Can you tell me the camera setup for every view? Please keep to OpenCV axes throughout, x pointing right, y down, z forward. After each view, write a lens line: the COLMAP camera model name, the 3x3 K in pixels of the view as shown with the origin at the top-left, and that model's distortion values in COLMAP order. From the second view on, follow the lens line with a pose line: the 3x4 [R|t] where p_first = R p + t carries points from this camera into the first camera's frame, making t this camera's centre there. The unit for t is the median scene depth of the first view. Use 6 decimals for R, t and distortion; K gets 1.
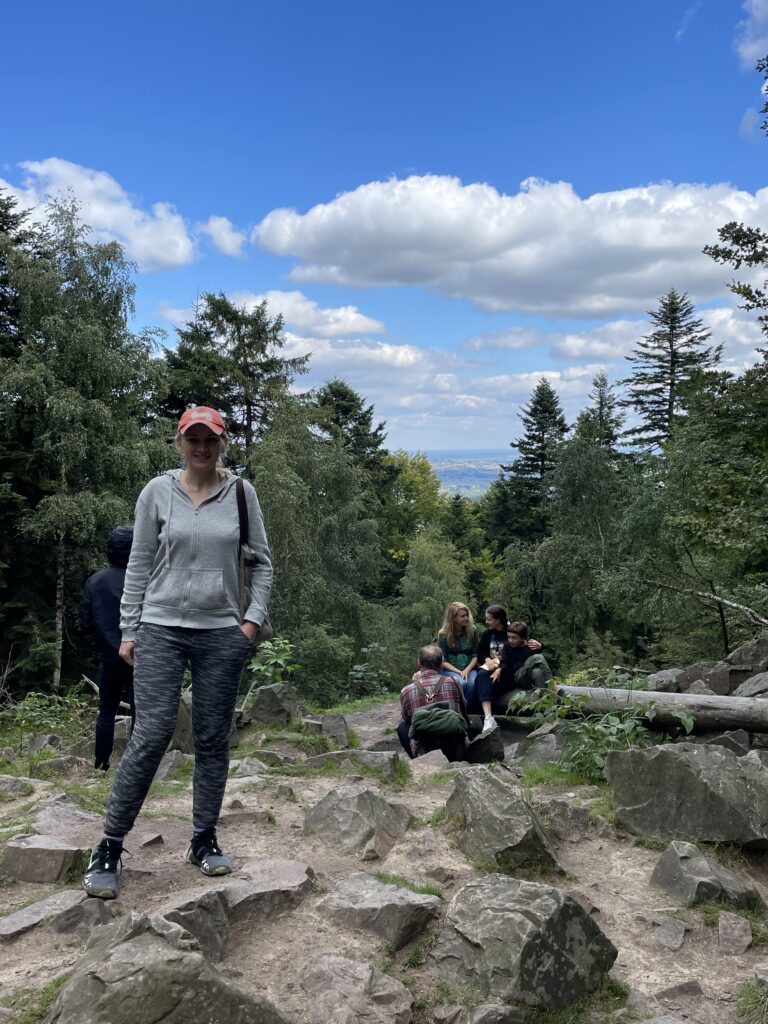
lens RADIAL K [[952.0, 0, 379.2], [0, 952.0, 518.2], [0, 0, 1]] dist [0.077084, 0.000000]
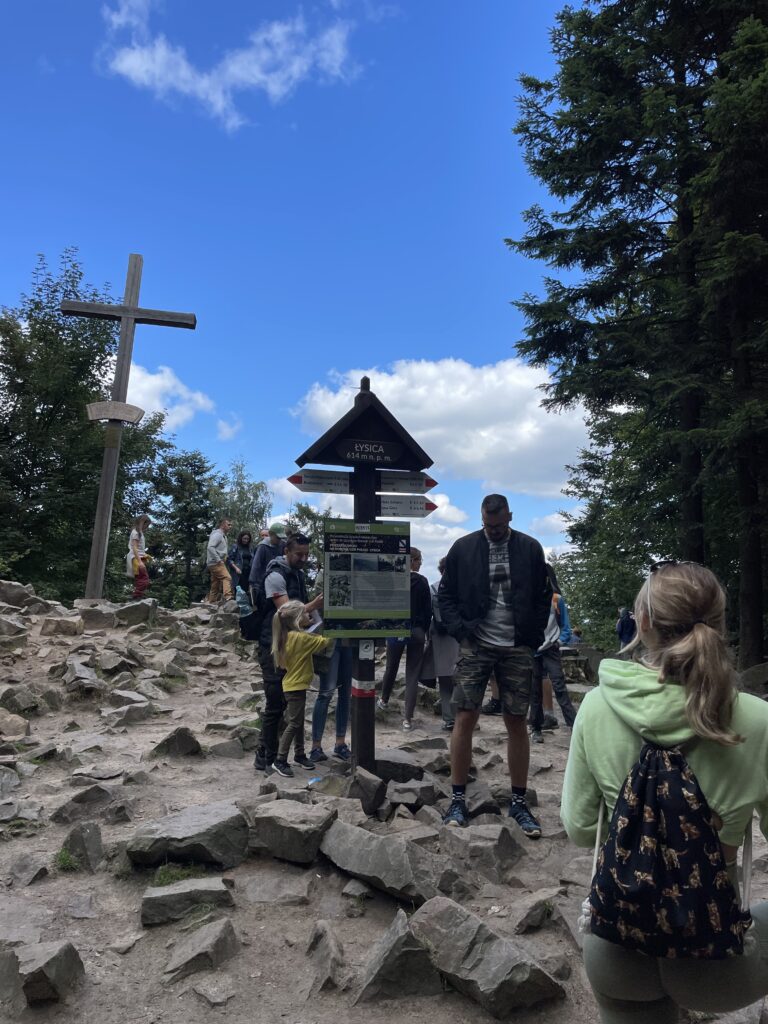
lens RADIAL K [[768.3, 0, 377.6], [0, 768.3, 496.1], [0, 0, 1]] dist [0.066922, -0.019333]
pose [[0.999783, 0.004462, -0.020335, -0.004131], [-0.008797, 0.975818, -0.218409, 0.020897], [0.018869, 0.218540, 0.975646, -0.136730]]
